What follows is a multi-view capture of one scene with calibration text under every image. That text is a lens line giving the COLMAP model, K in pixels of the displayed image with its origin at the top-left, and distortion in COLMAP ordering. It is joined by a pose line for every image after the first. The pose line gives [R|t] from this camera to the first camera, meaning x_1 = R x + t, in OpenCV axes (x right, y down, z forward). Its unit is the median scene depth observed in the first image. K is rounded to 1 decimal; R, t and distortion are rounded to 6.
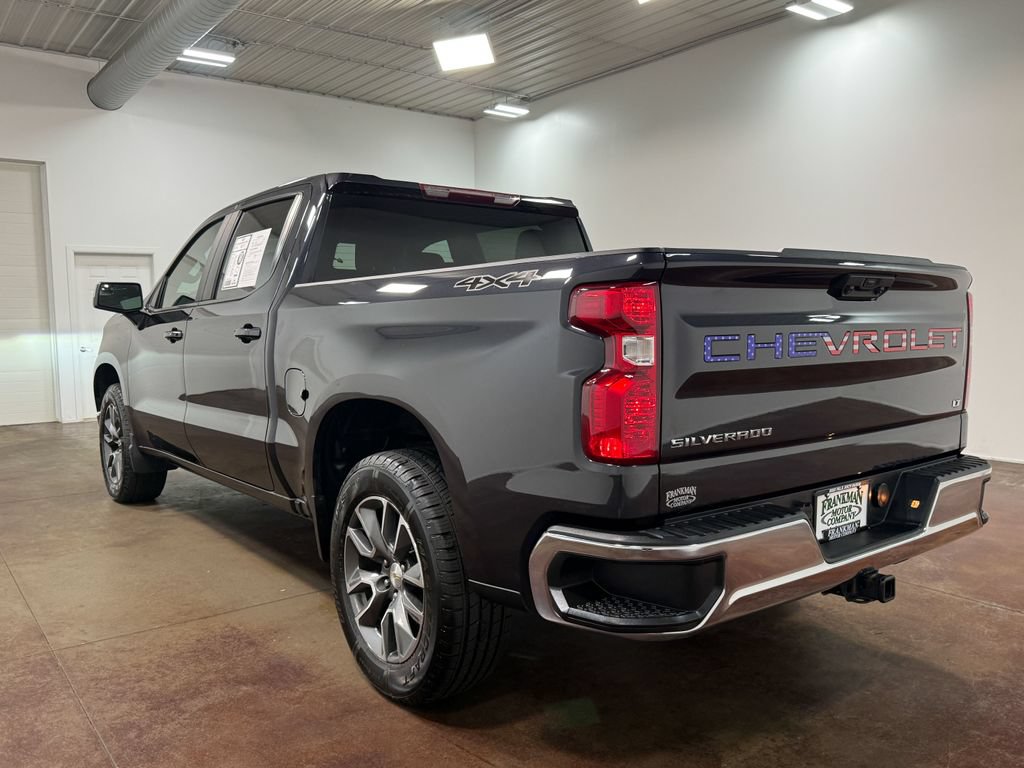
lens RADIAL K [[824.1, 0, 512.0], [0, 824.1, 384.0], [0, 0, 1]] dist [0.103953, -0.192618]
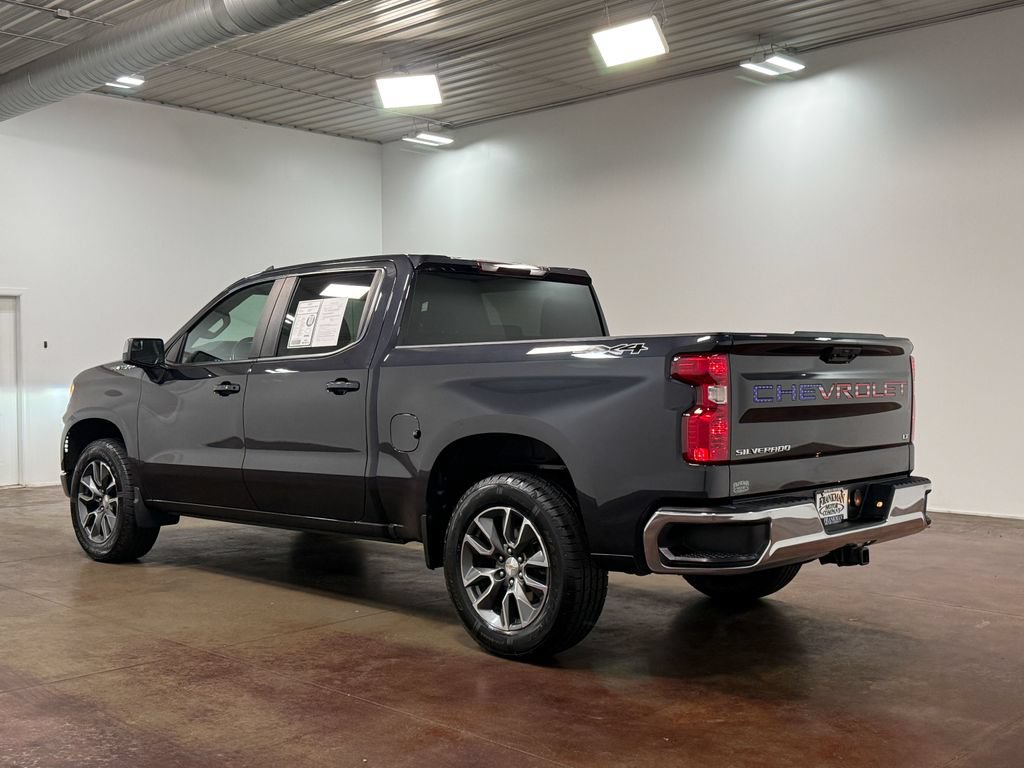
lens RADIAL K [[1159.4, 0, 504.9], [0, 1159.4, 382.1], [0, 0, 1]] dist [0.127966, 0.020005]
pose [[0.988713, 0.000644, 0.149820, -0.445386], [0.009679, 0.997627, -0.068162, 0.064377], [-0.149508, 0.068843, 0.986361, -0.889469]]
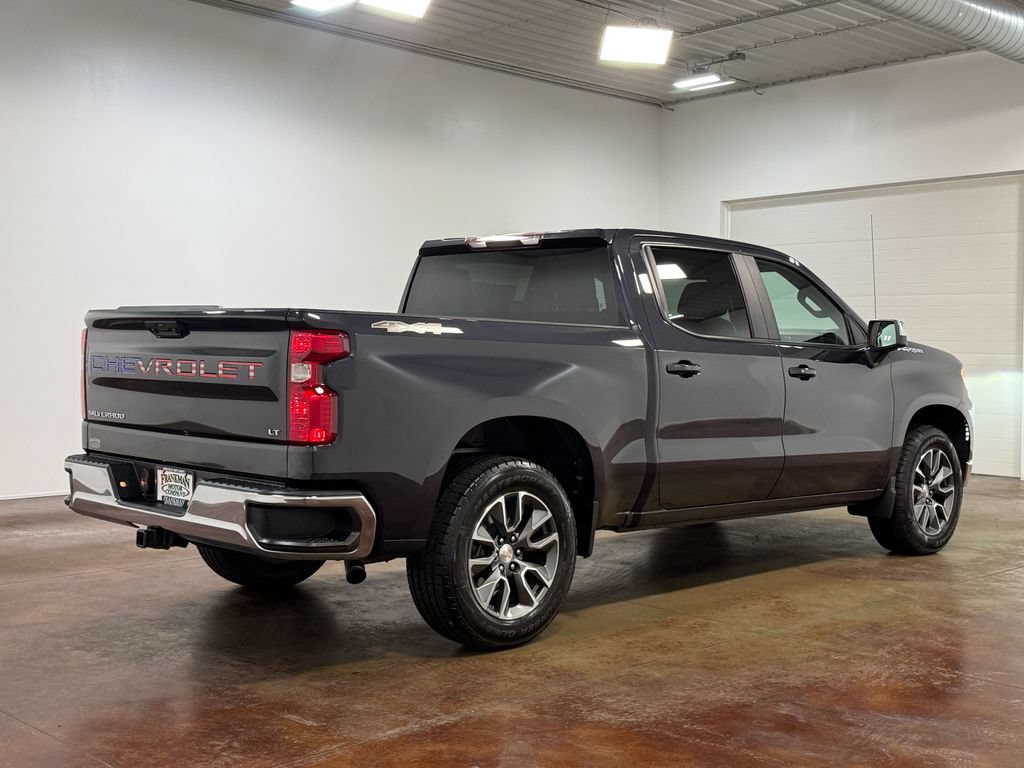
lens RADIAL K [[1172.2, 0, 507.9], [0, 1172.2, 373.4], [0, 0, 1]] dist [0.131364, 0.001621]
pose [[0.127296, 0.034377, -0.991269, 2.264210], [-0.096450, 0.995092, 0.022123, -0.126920], [0.987164, 0.092792, 0.129987, 1.185490]]
